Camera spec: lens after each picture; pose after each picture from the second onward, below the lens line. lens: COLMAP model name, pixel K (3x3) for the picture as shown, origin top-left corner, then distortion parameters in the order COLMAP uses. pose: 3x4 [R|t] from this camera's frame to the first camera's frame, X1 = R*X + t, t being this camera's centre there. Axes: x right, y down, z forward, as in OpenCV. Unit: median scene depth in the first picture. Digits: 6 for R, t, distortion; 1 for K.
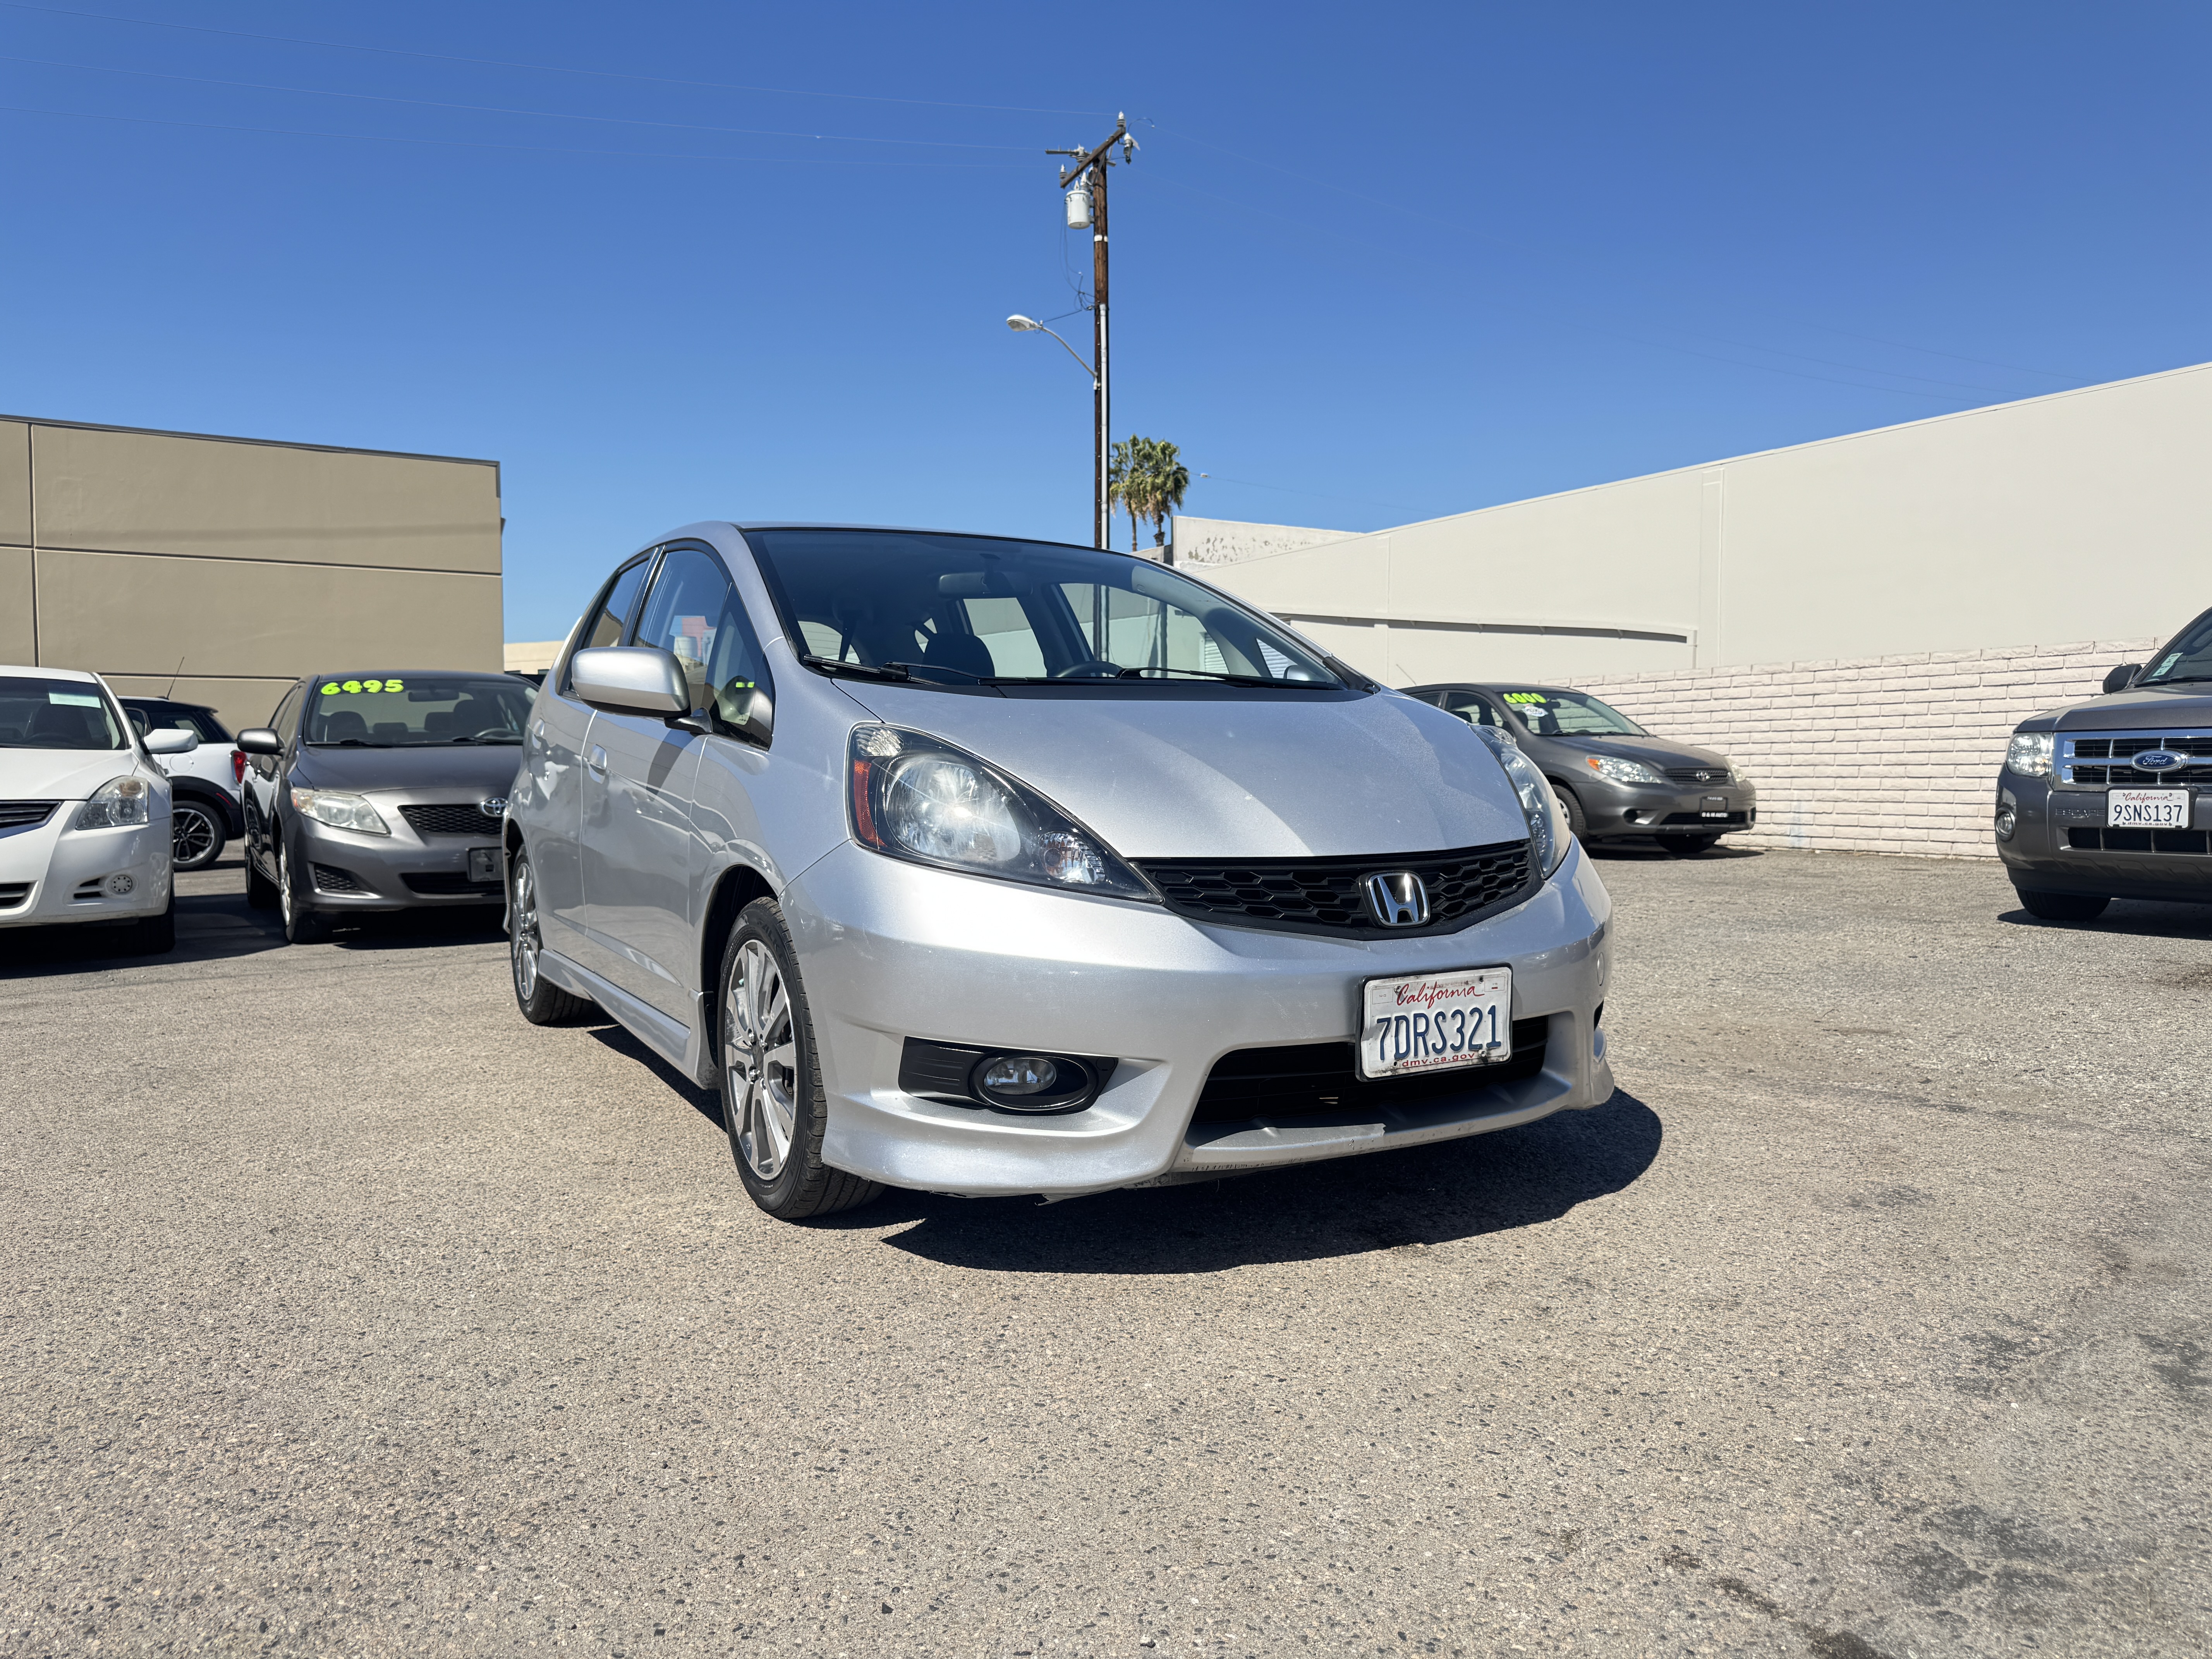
lens RADIAL K [[1562.2, 0, 1104.2], [0, 1562.2, 811.7], [0, 0, 1]] dist [0.034183, -0.041414]
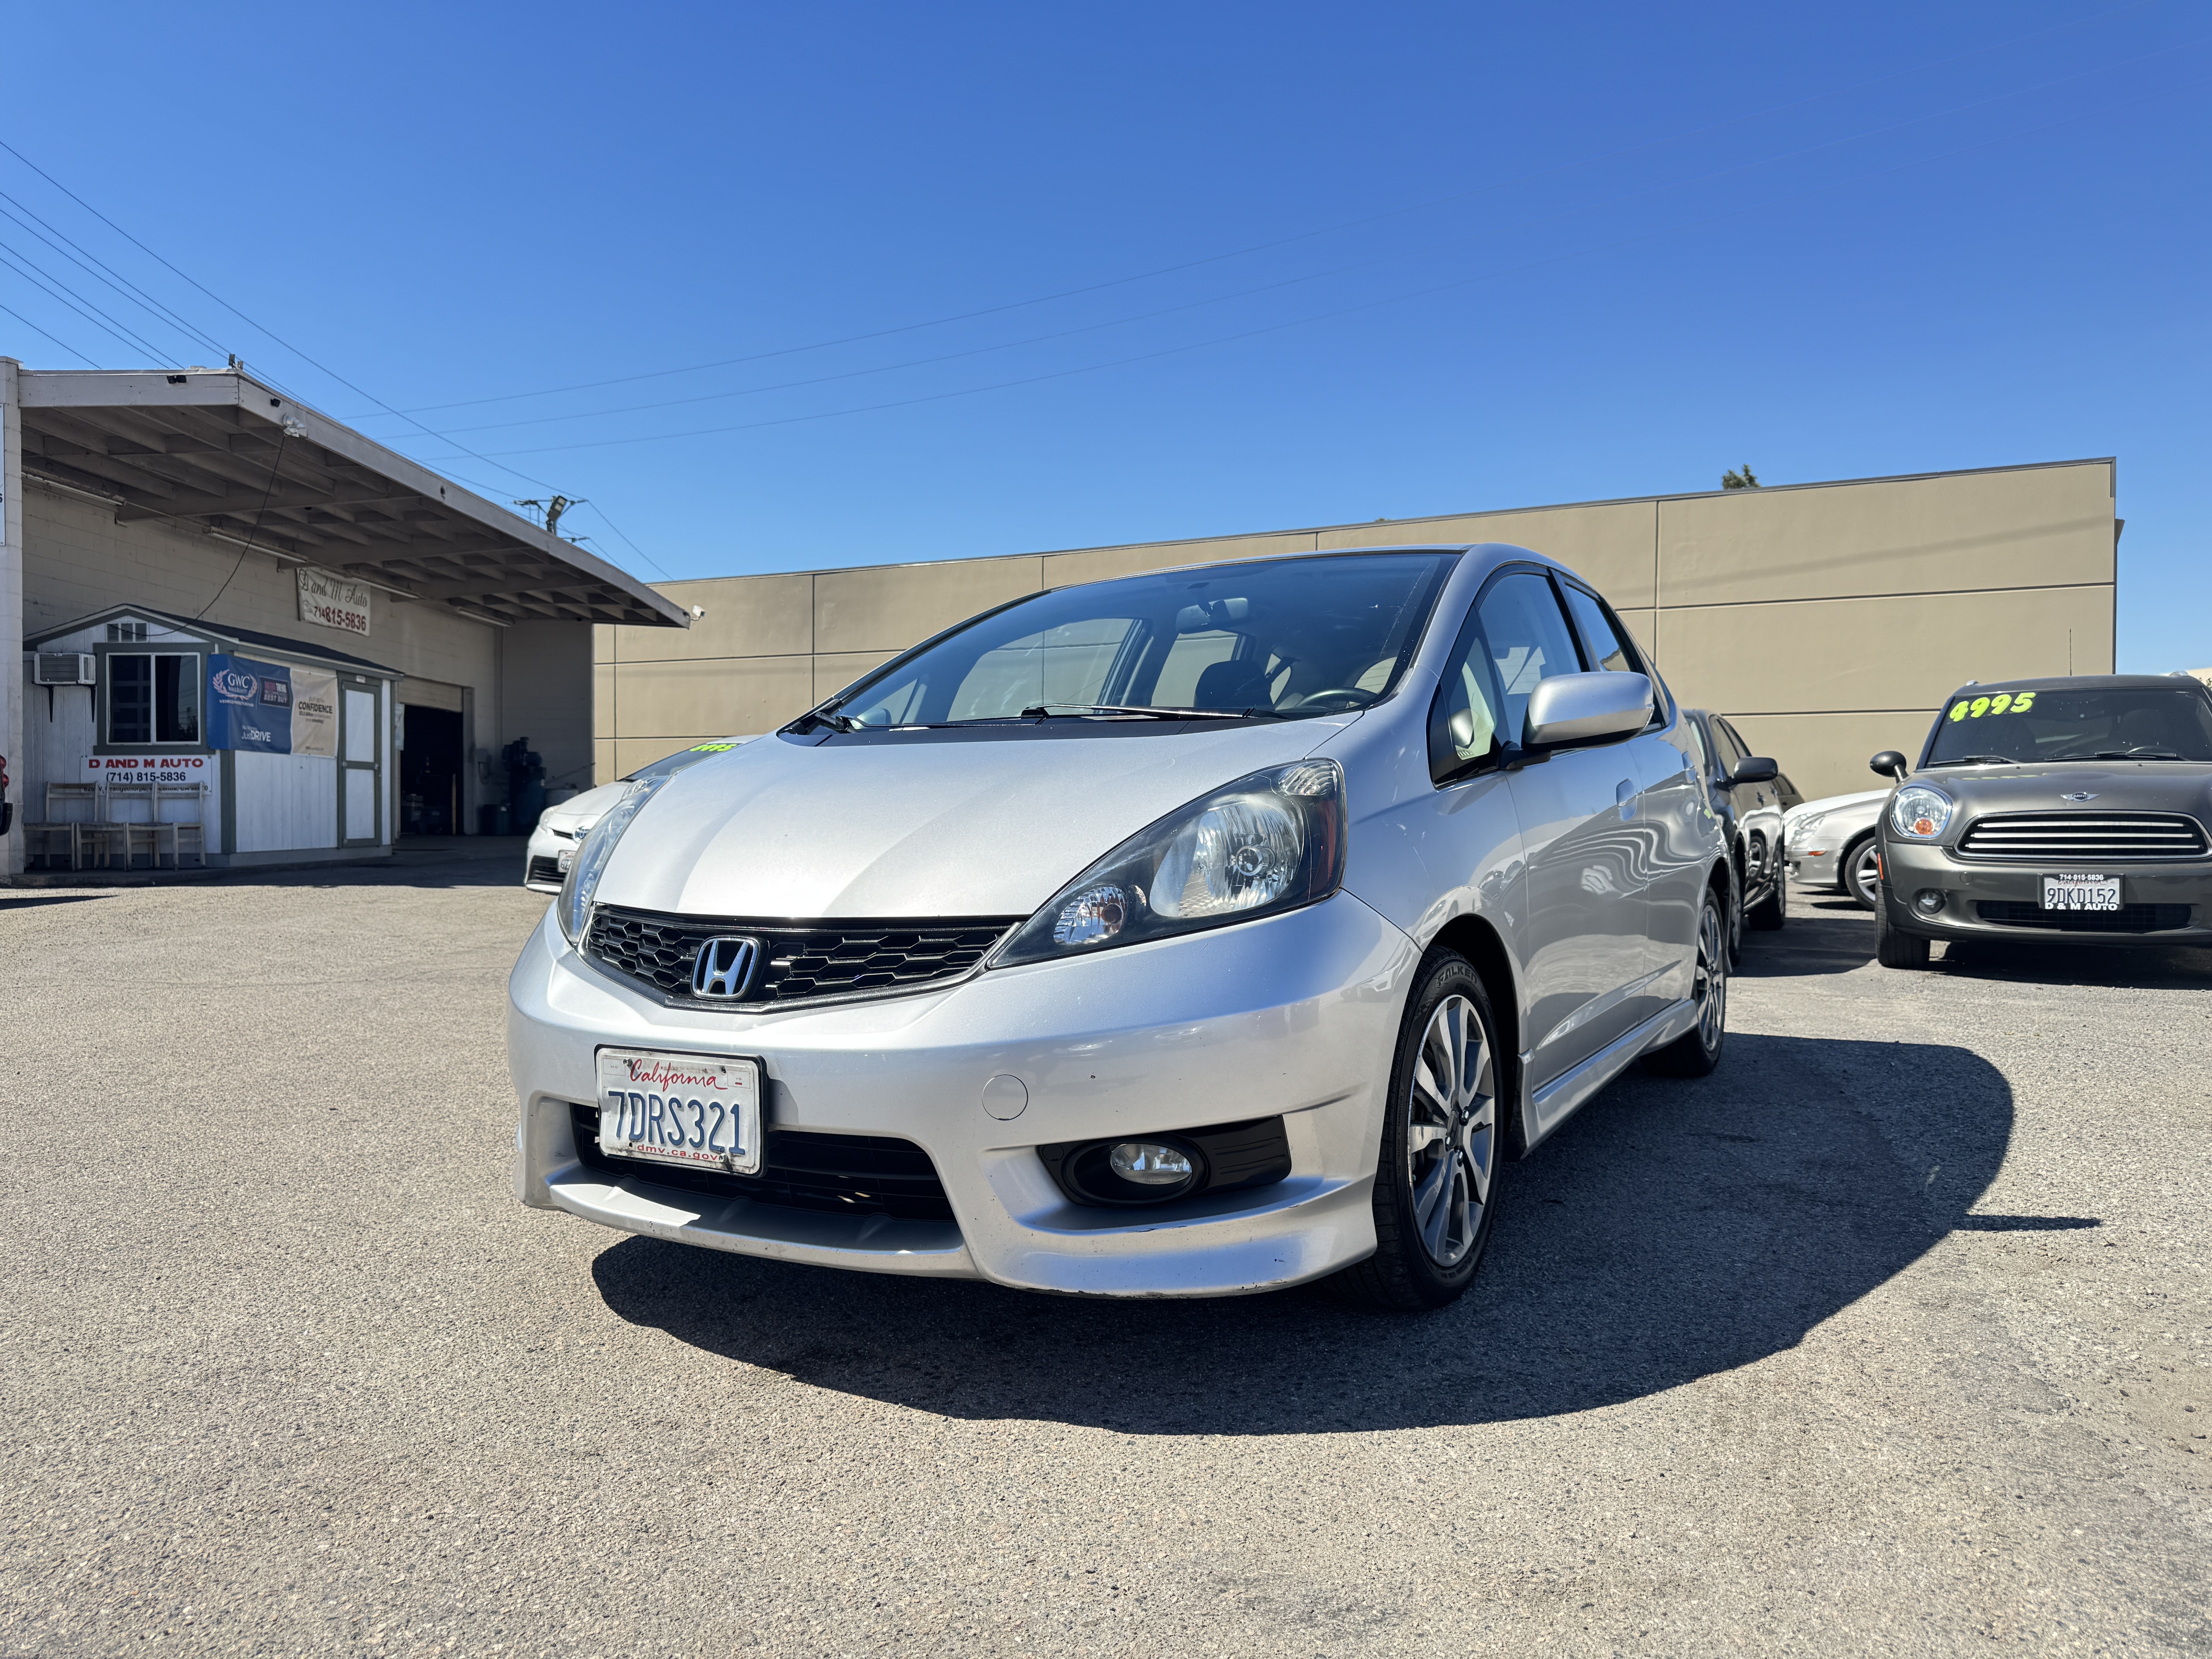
lens RADIAL K [[1562.2, 0, 1109.0], [0, 1562.2, 819.6], [0, 0, 1]] dist [0.034183, -0.041414]
pose [[0.505545, 0.015472, -0.862662, 1.038433], [-0.026553, 0.999645, 0.002368, -0.035724], [0.862392, 0.021709, 0.505776, 0.718495]]
